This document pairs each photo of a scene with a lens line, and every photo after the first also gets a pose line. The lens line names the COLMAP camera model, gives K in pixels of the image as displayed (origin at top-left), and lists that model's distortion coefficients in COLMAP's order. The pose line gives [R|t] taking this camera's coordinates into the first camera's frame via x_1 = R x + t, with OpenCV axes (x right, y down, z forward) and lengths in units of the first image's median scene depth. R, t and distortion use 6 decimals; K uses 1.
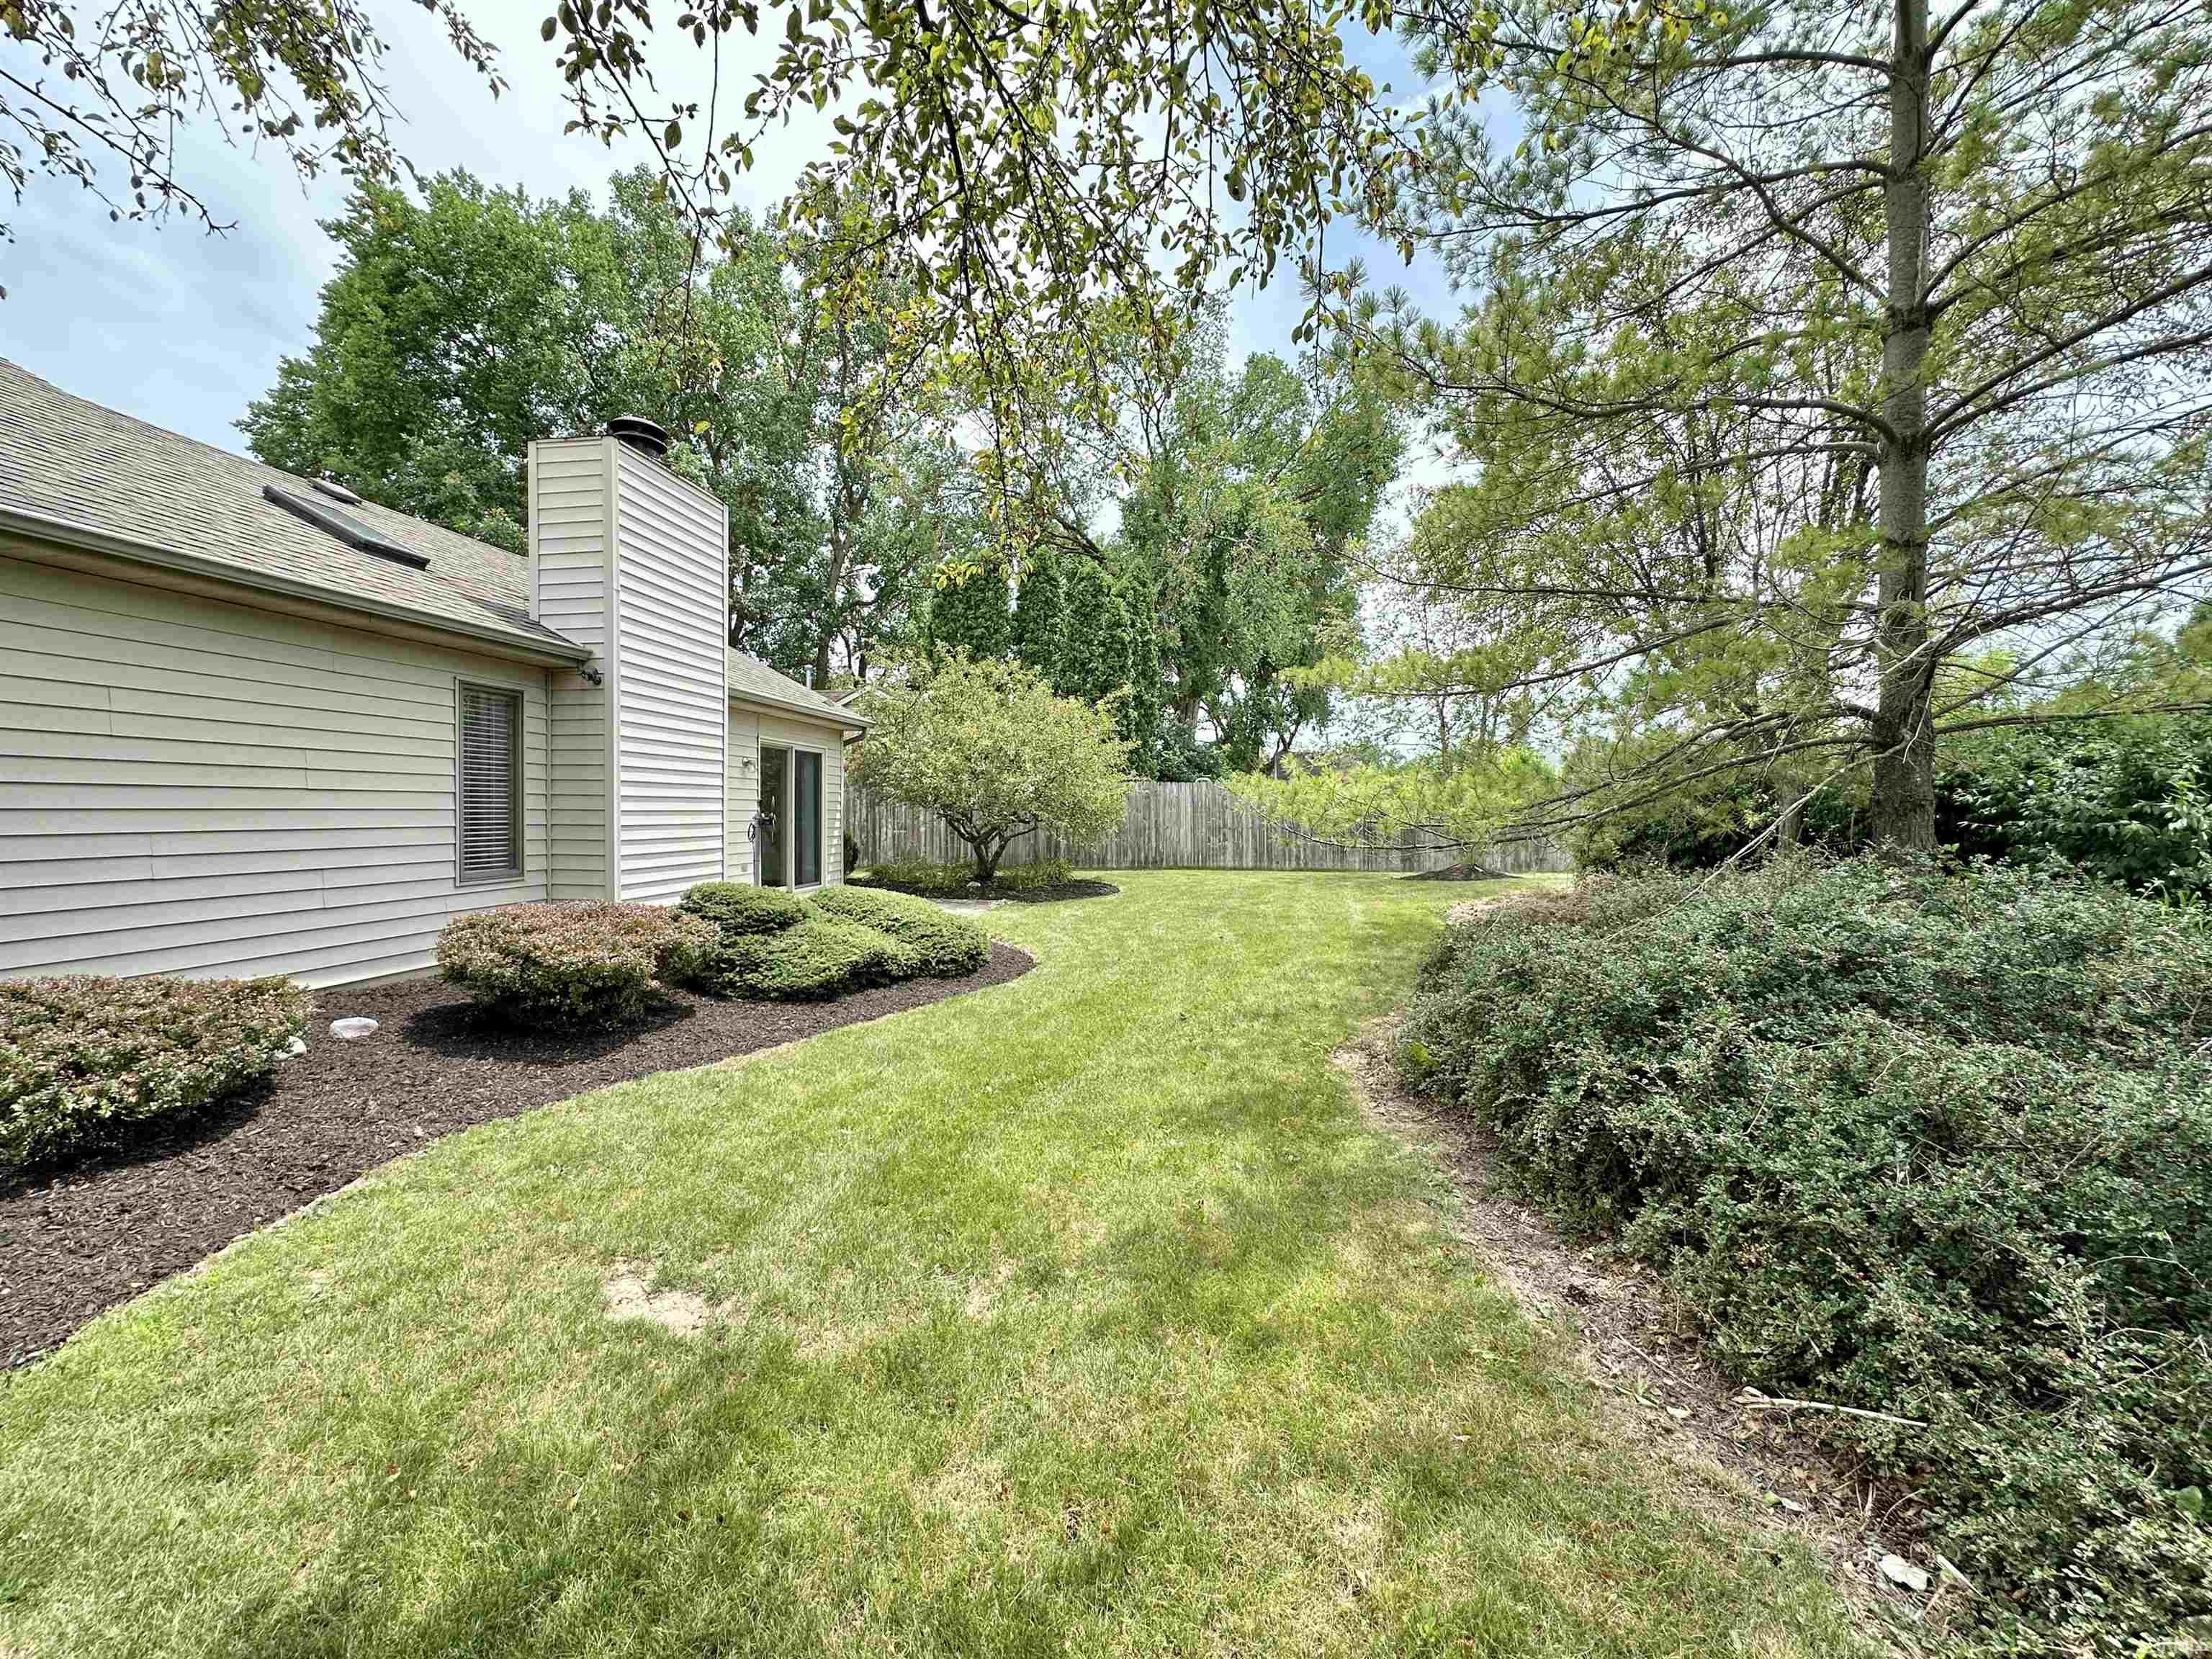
lens RADIAL K [[883.6, 0, 1107.1], [0, 883.6, 828.5], [0, 0, 1]] dist [-0.004042, 0.001149]
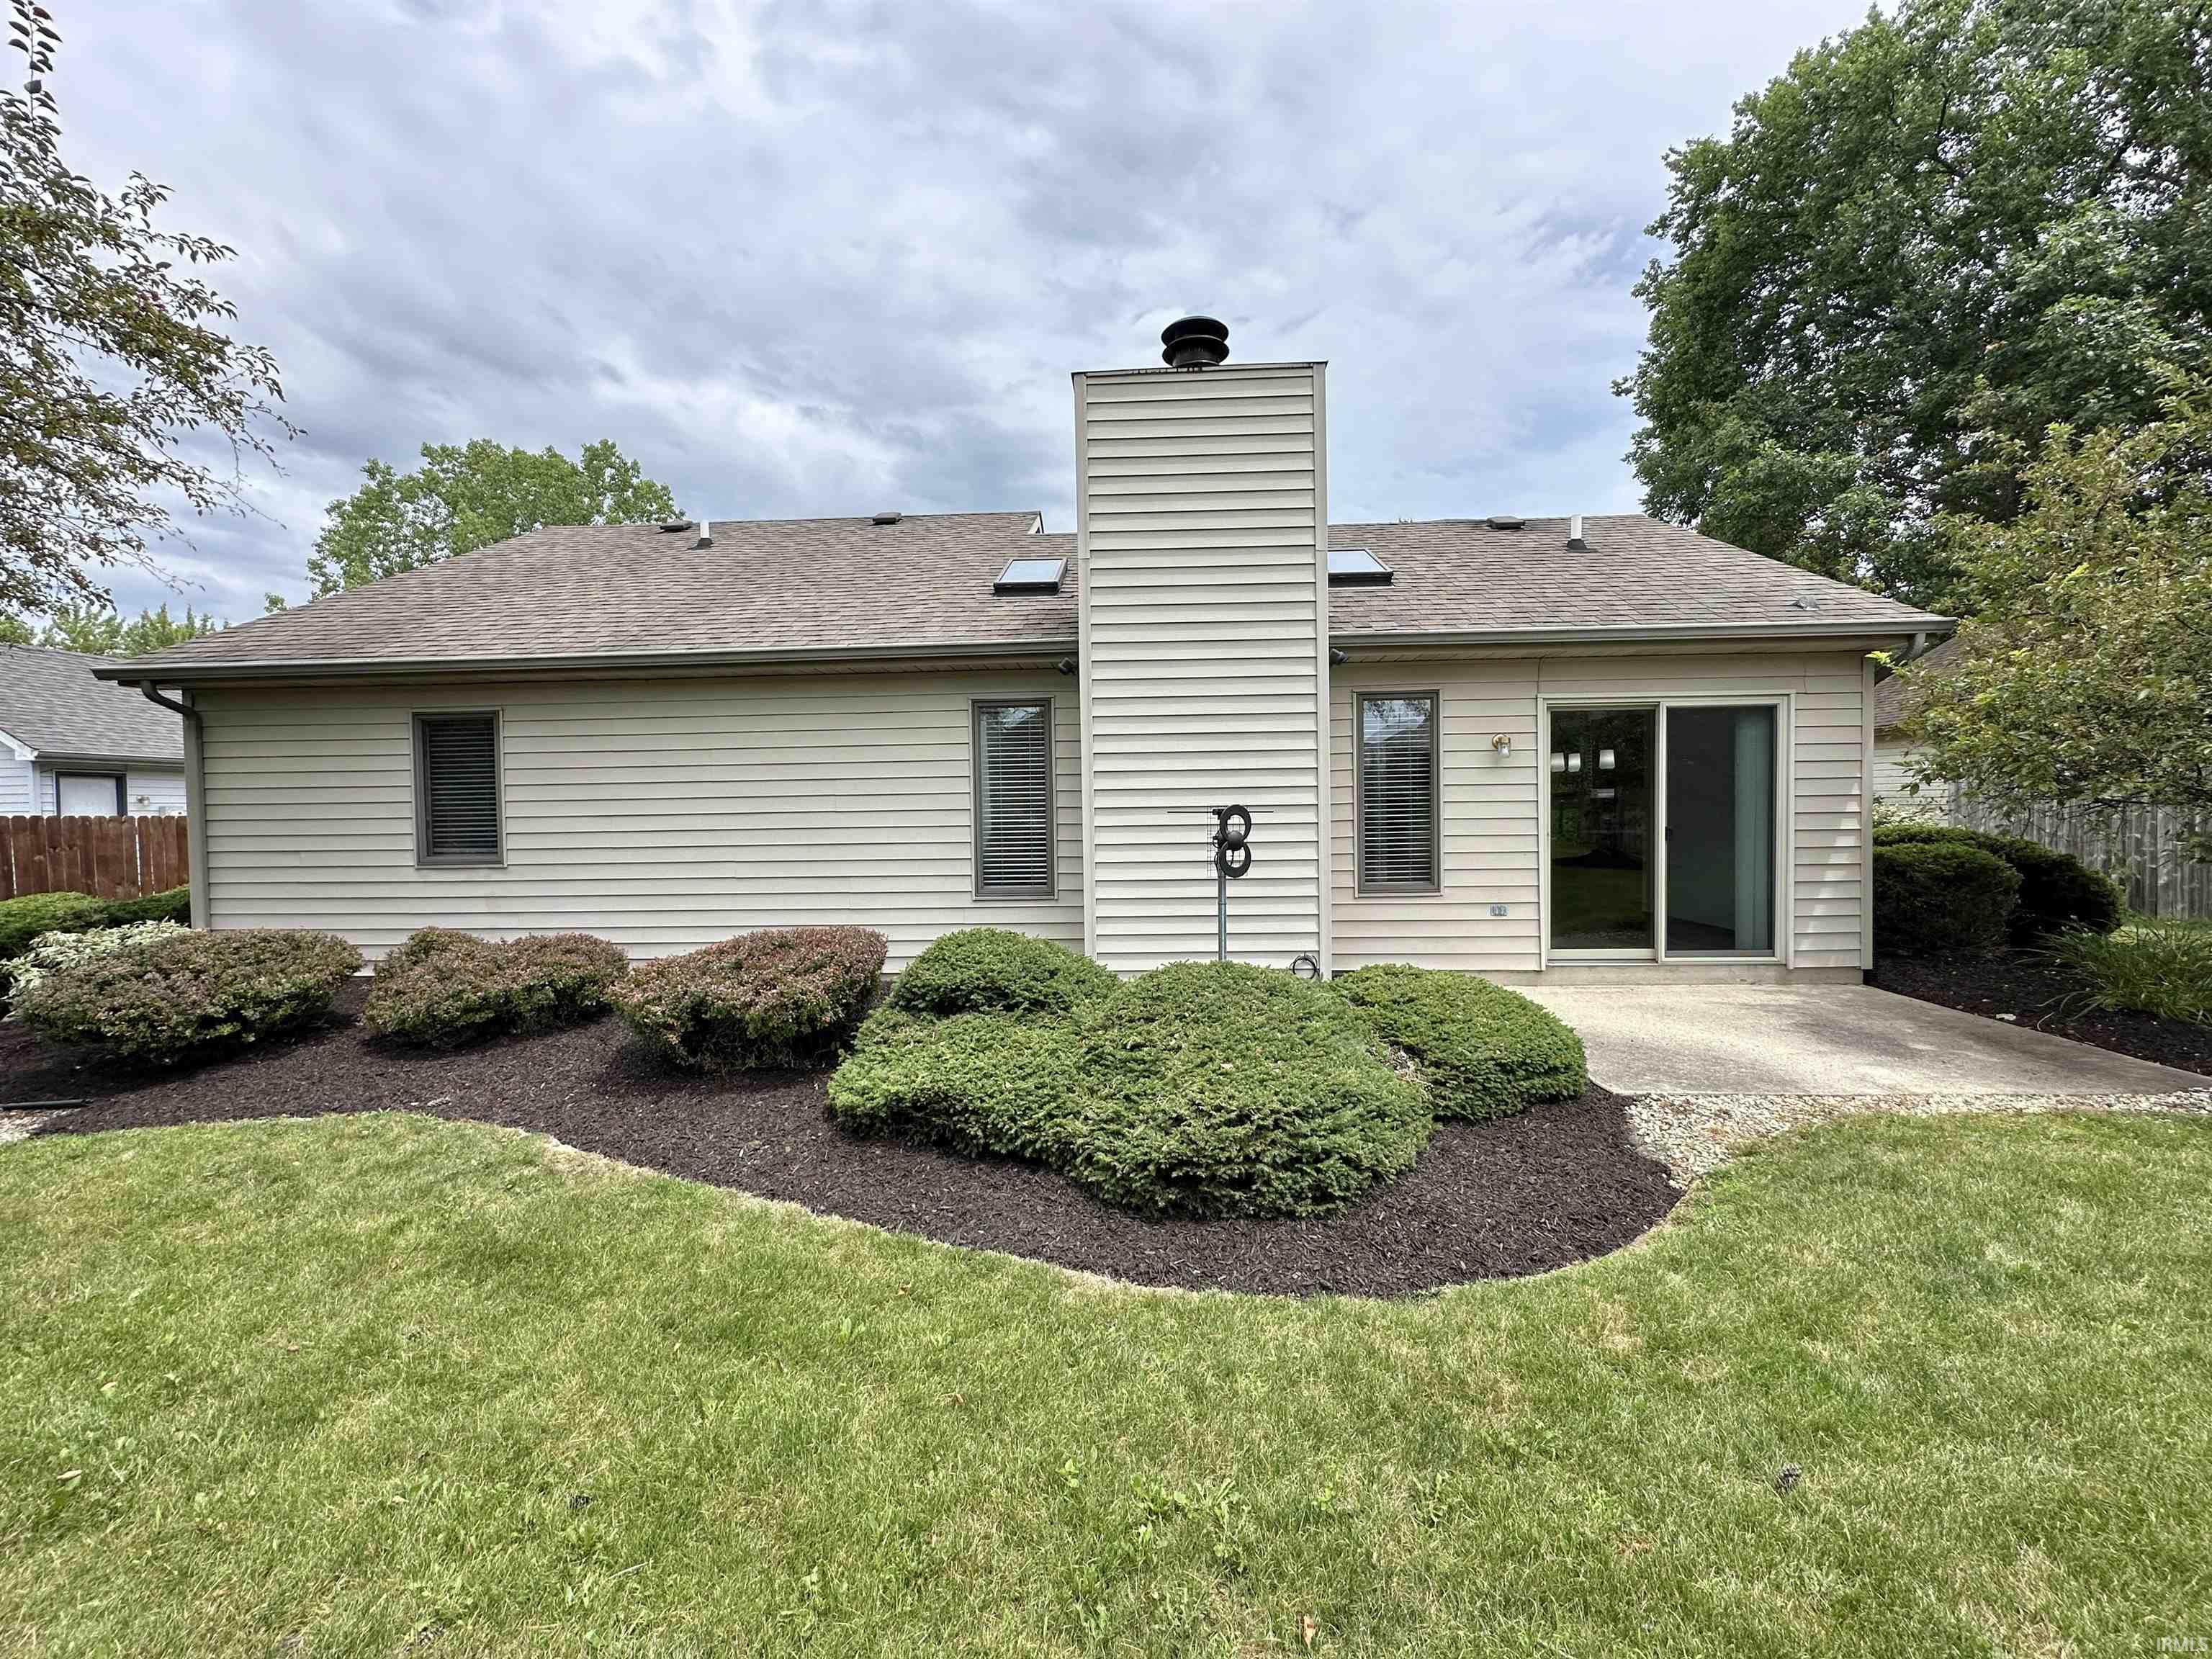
lens RADIAL K [[883.6, 0, 1107.1], [0, 883.6, 828.5], [0, 0, 1]] dist [-0.004042, 0.001149]
pose [[0.094339, 0.028680, -0.995127, 0.366396], [-0.004796, 0.999586, 0.028354, -0.058849], [0.995529, 0.002098, 0.094438, 1.294398]]
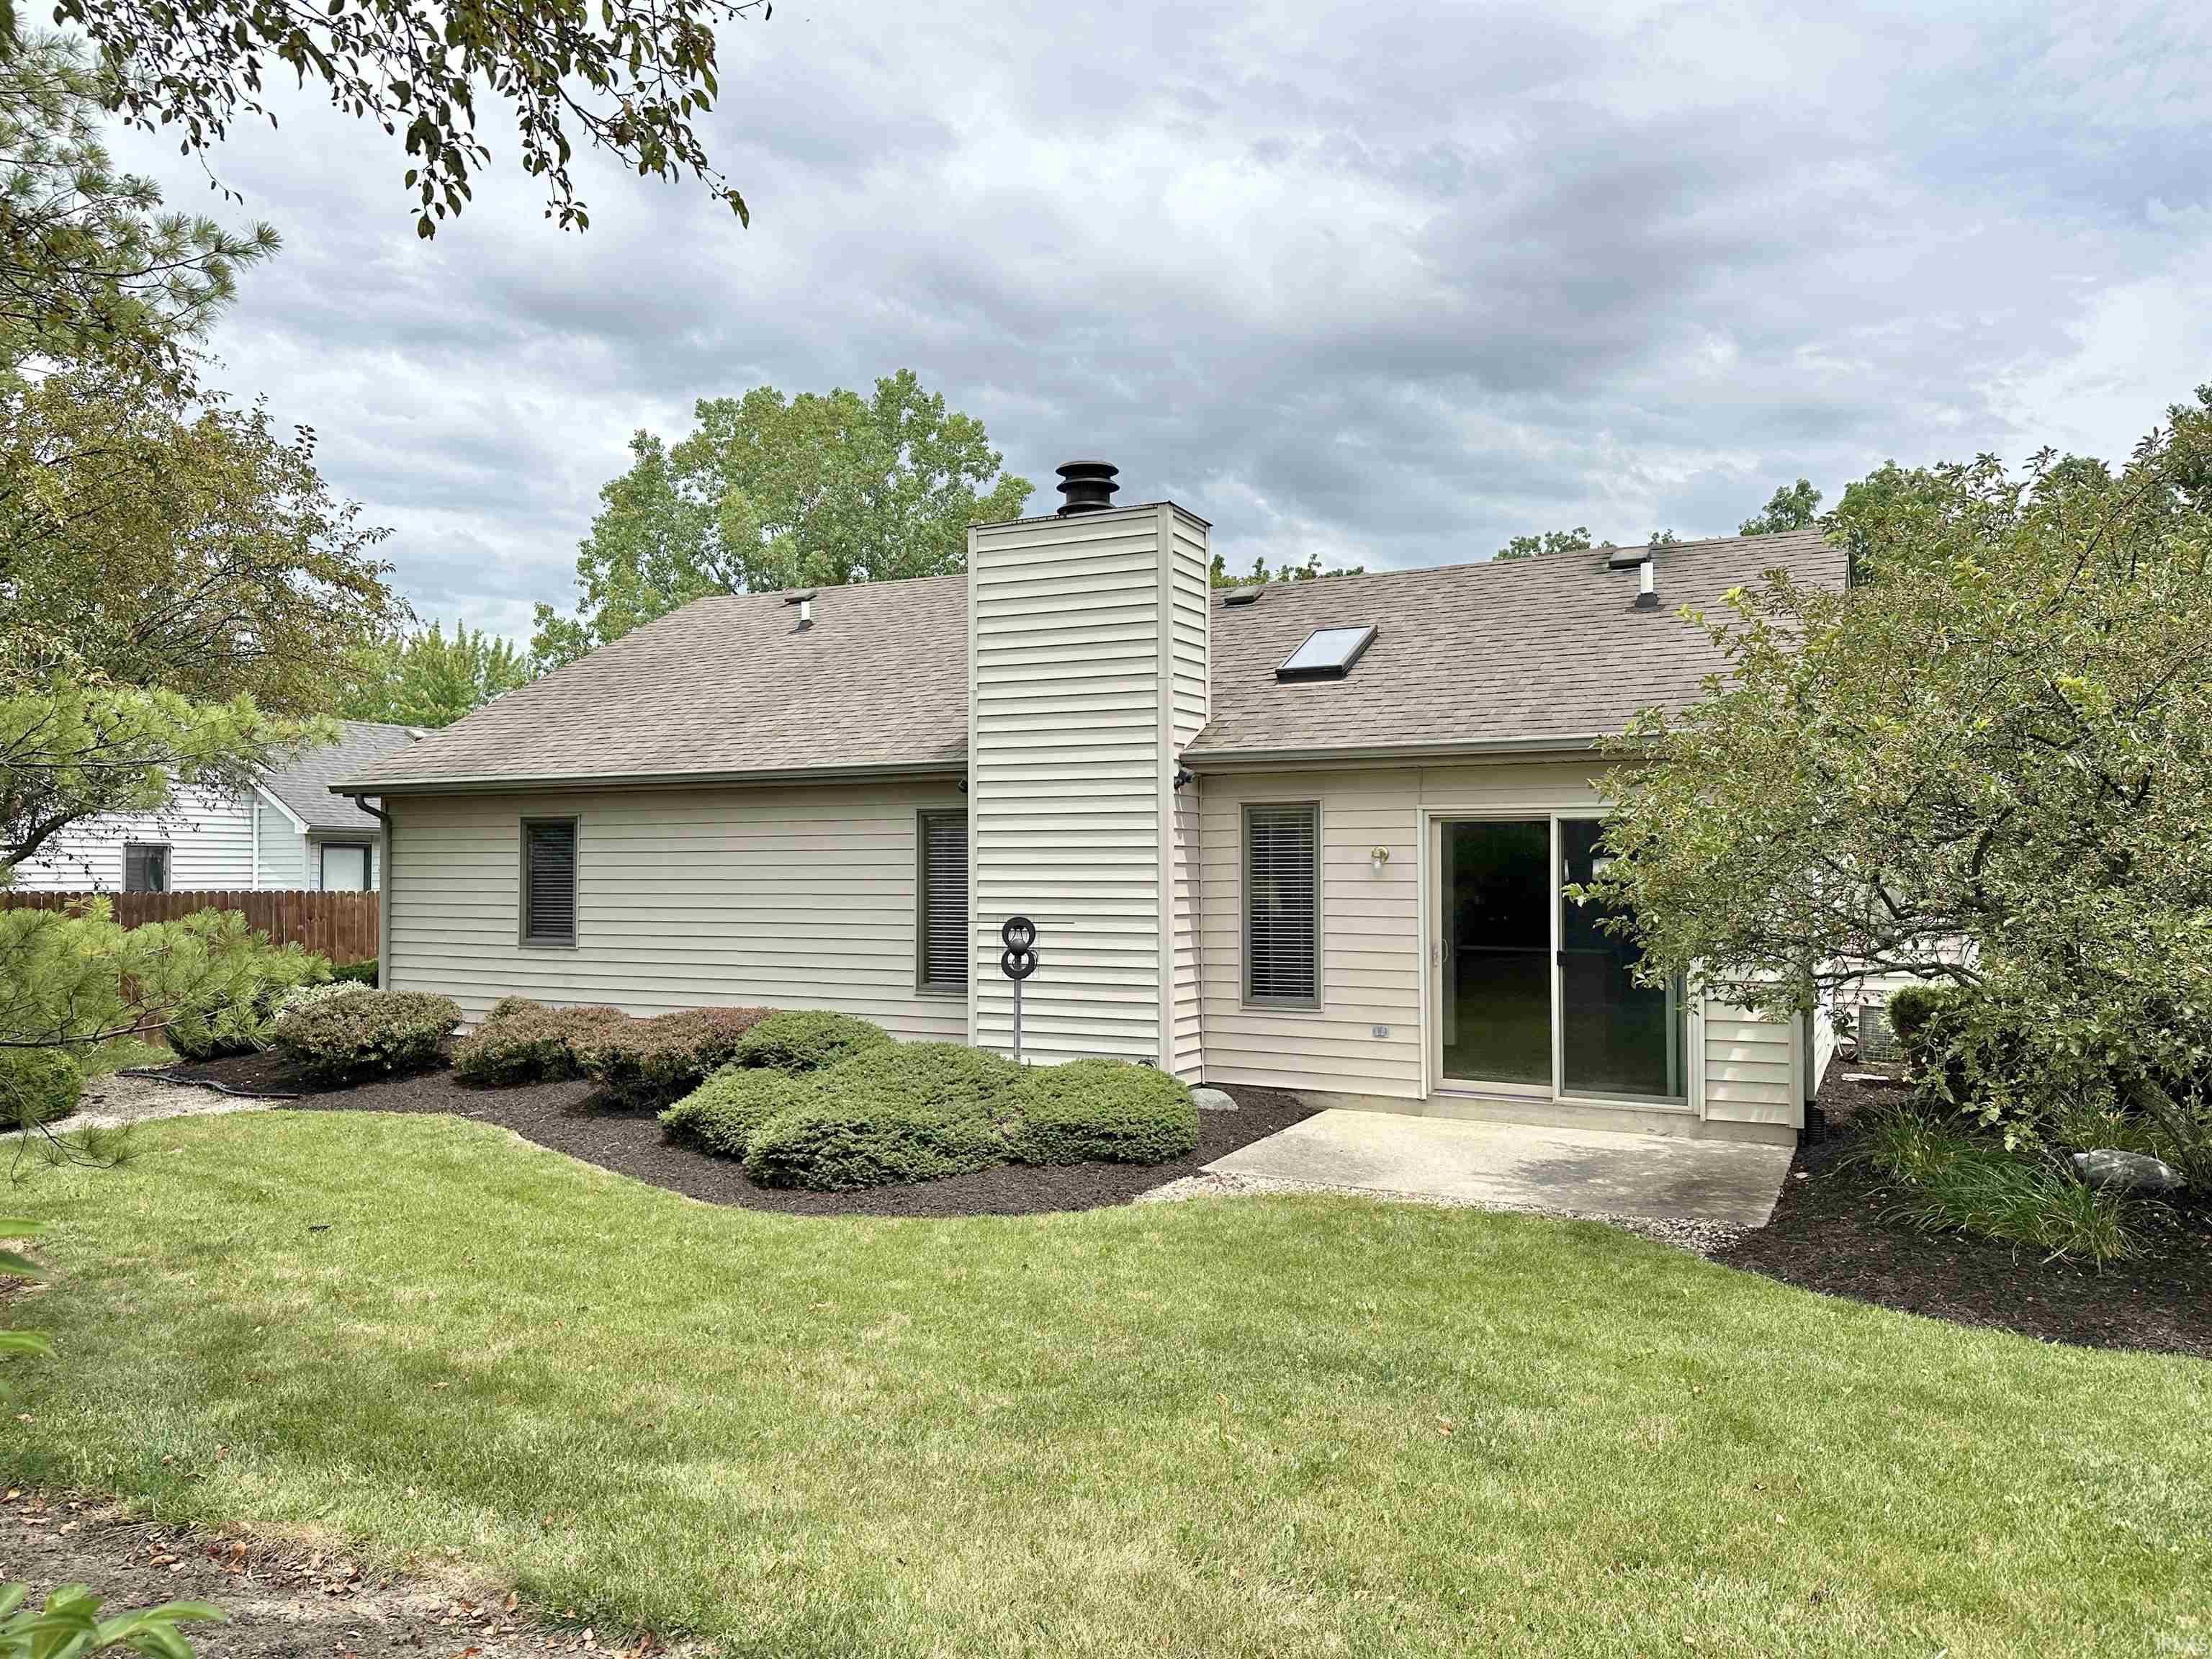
lens RADIAL K [[1545.8, 0, 1106.0], [0, 1545.8, 829.5], [0, 0, 1]] dist [0.116685, -0.170410]
pose [[-0.323683, -0.020711, -0.945939, 1.259219], [-0.017508, 0.999720, -0.015897, -0.140512], [0.946003, 0.011416, -0.323956, 2.272458]]
